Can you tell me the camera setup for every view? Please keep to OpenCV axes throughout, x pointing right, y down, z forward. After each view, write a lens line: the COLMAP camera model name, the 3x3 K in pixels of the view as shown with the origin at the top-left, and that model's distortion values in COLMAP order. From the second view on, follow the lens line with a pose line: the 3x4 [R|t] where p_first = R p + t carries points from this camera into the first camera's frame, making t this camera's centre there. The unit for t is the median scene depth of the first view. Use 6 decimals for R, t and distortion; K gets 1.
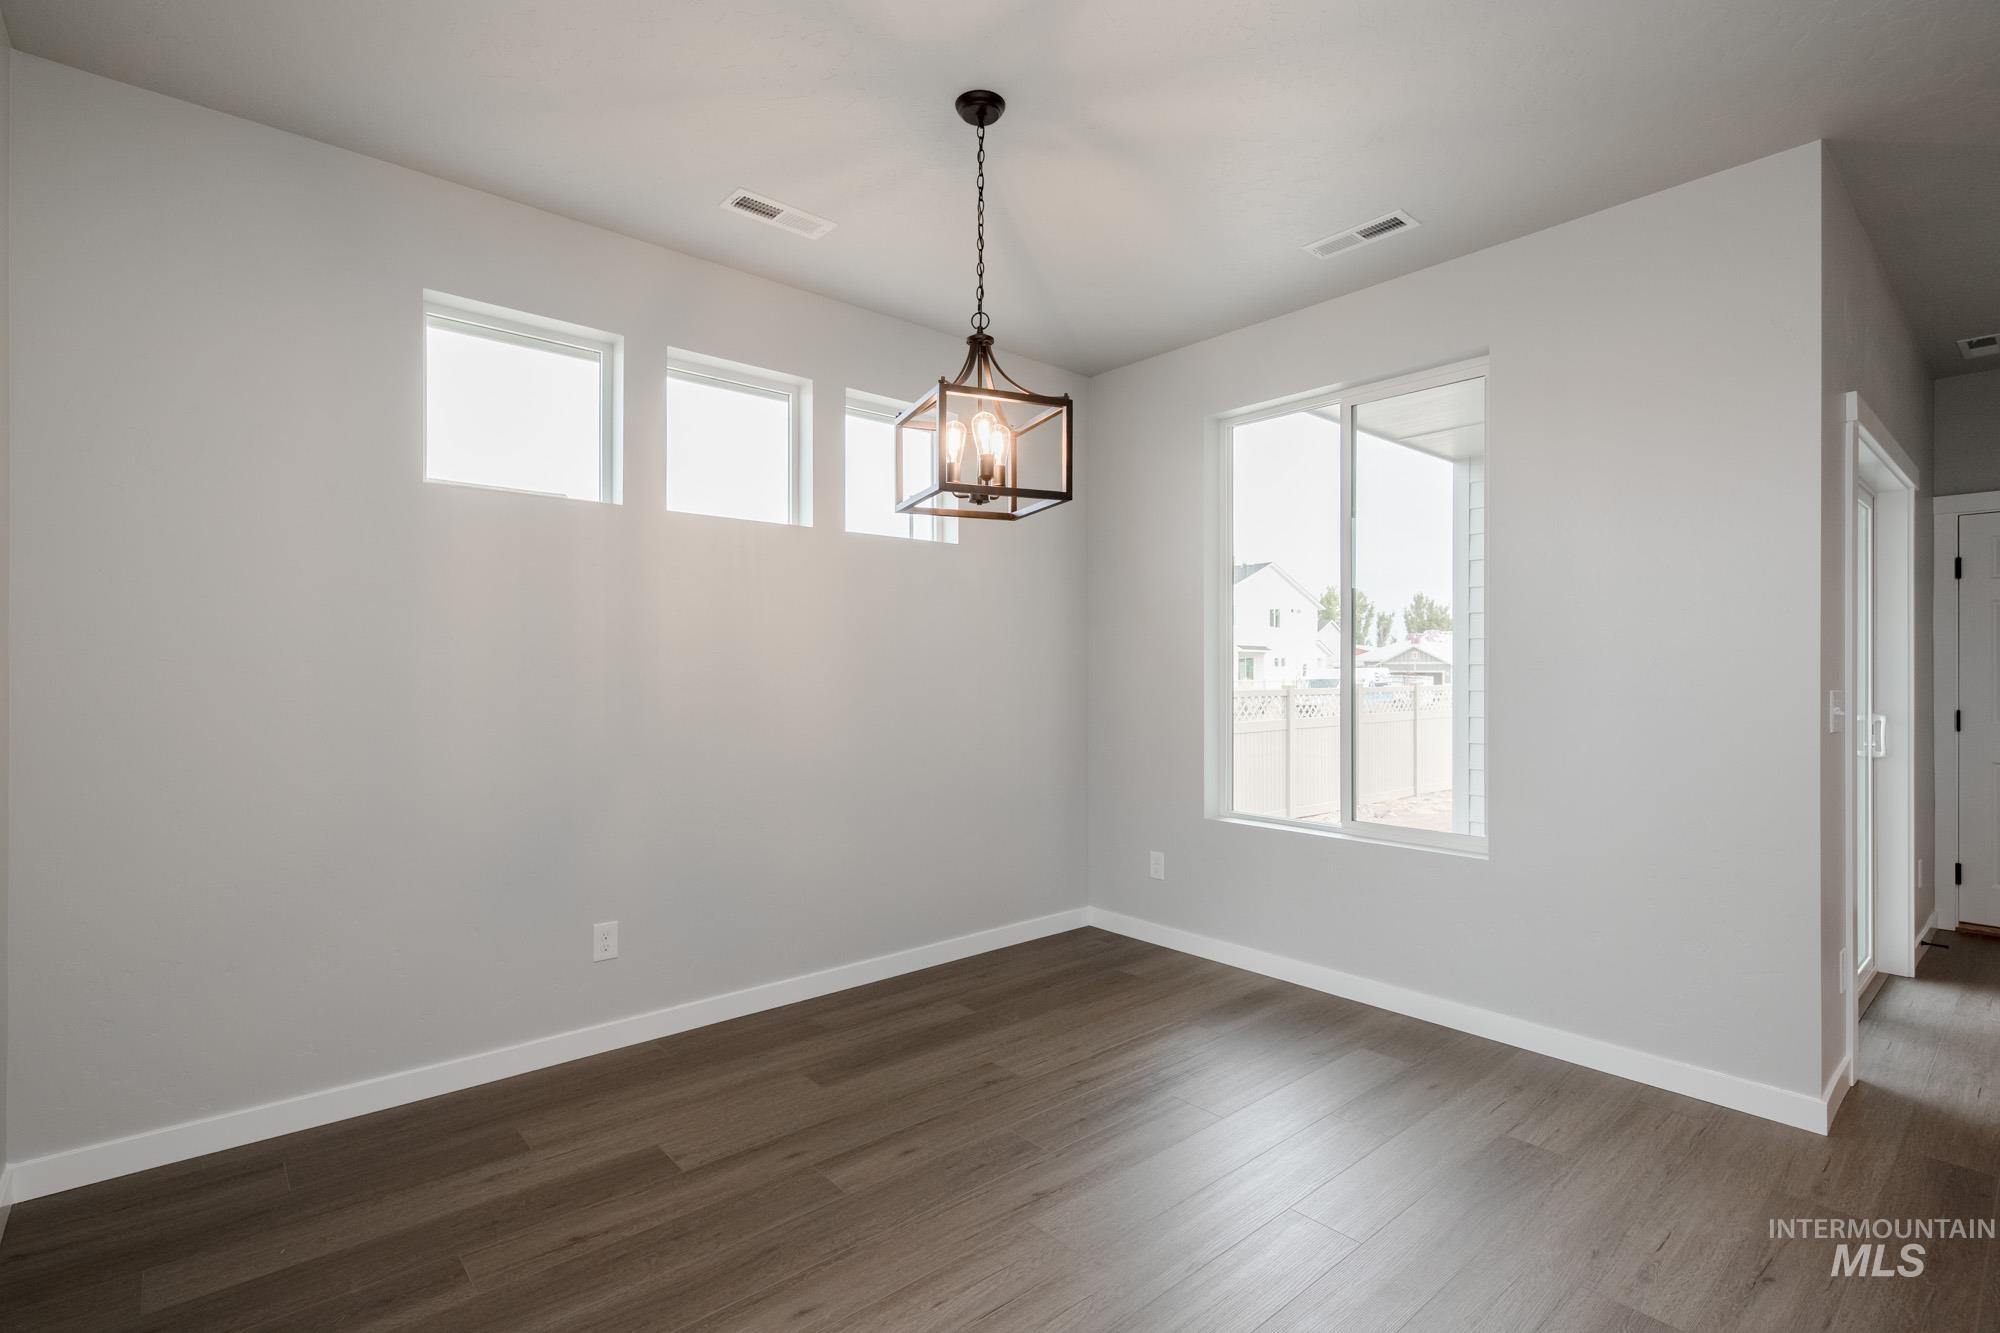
lens RADIAL K [[903.6, 0, 1010.5], [0, 903.6, 664.5], [0, 0, 1]] dist [0.000465, -0.000032]
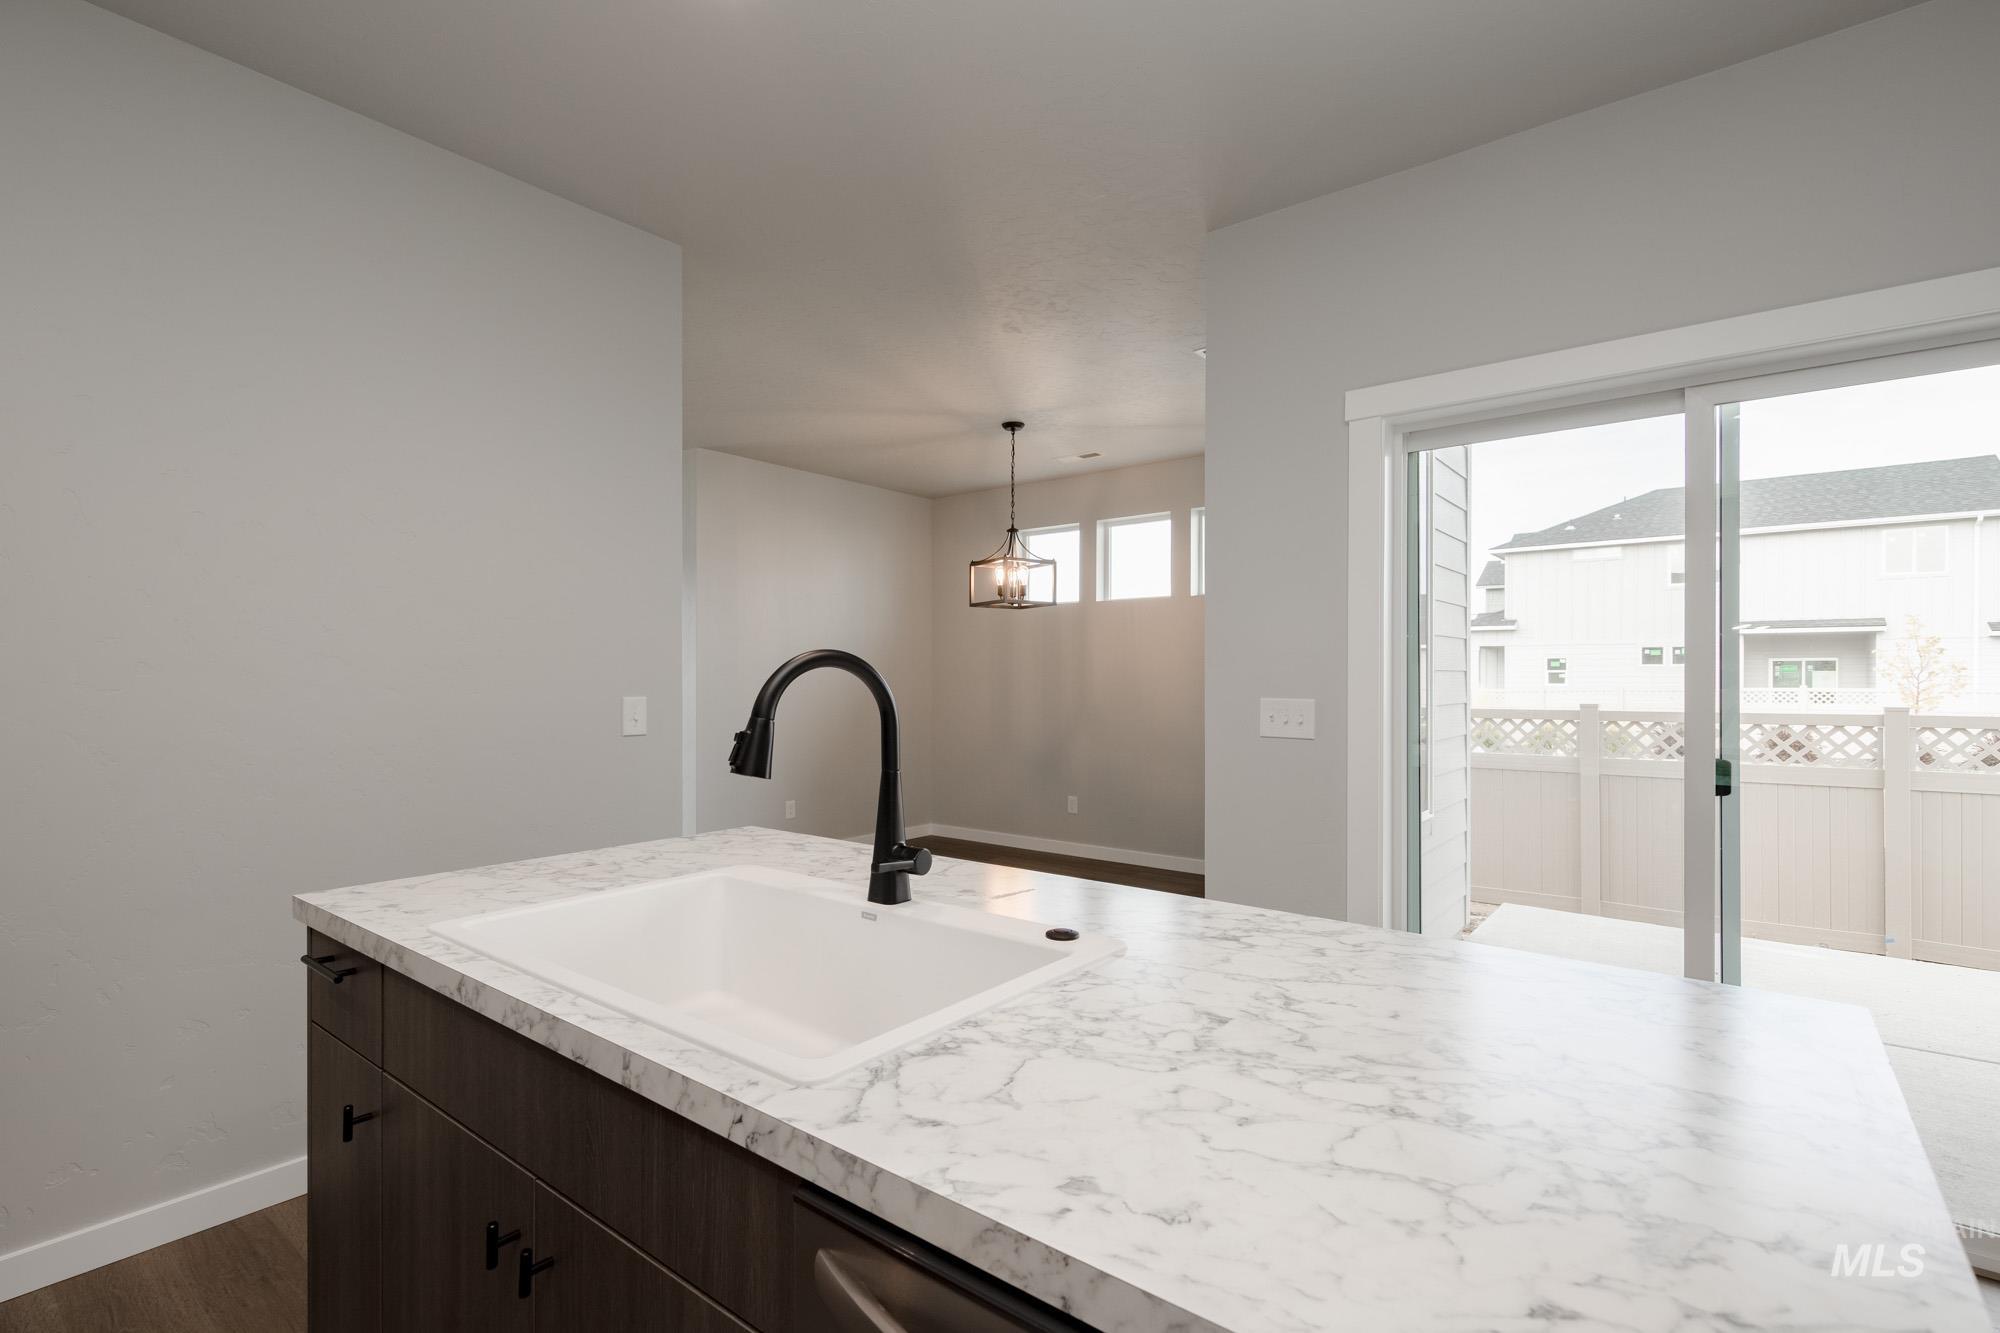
lens RADIAL K [[925.7, 0, 995.9], [0, 925.7, 672.6], [0, 0, 1]] dist [-0.000730, -0.000921]
pose [[0.196984, 0.000539, -0.980407, 1.832237], [-0.002841, 0.999996, -0.000021, -0.010631], [0.980403, 0.002789, 0.196985, 0.420429]]
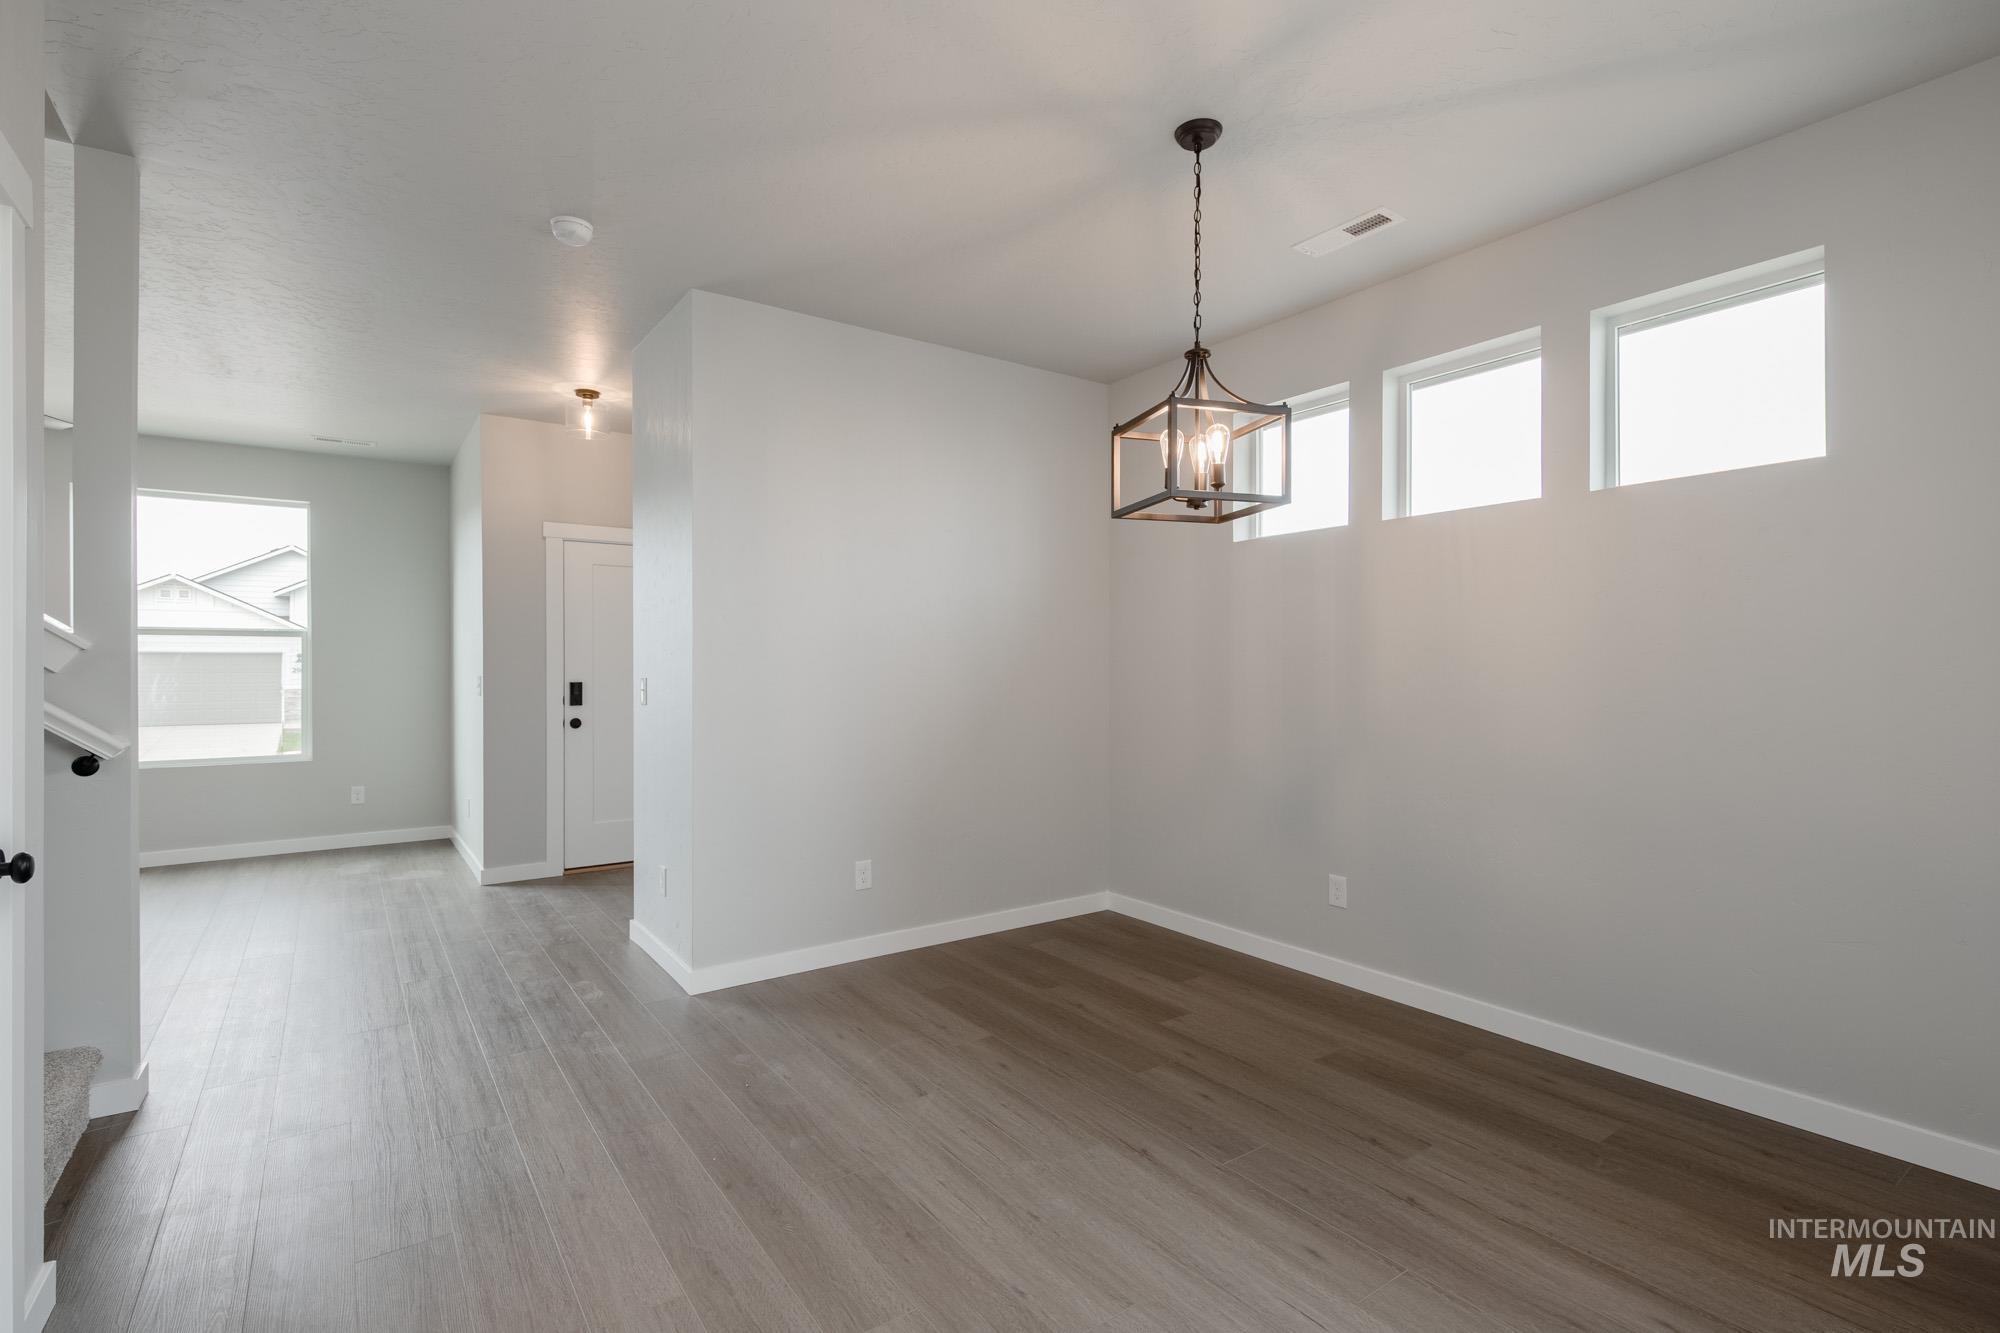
lens RADIAL K [[925.7, 0, 995.9], [0, 925.7, 672.6], [0, 0, 1]] dist [-0.000730, -0.000921]
pose [[-0.081250, 0.010513, -0.996638, 0.883634], [0.005630, 0.999933, 0.010088, 0.001134], [0.996678, -0.004791, -0.081304, 0.708142]]
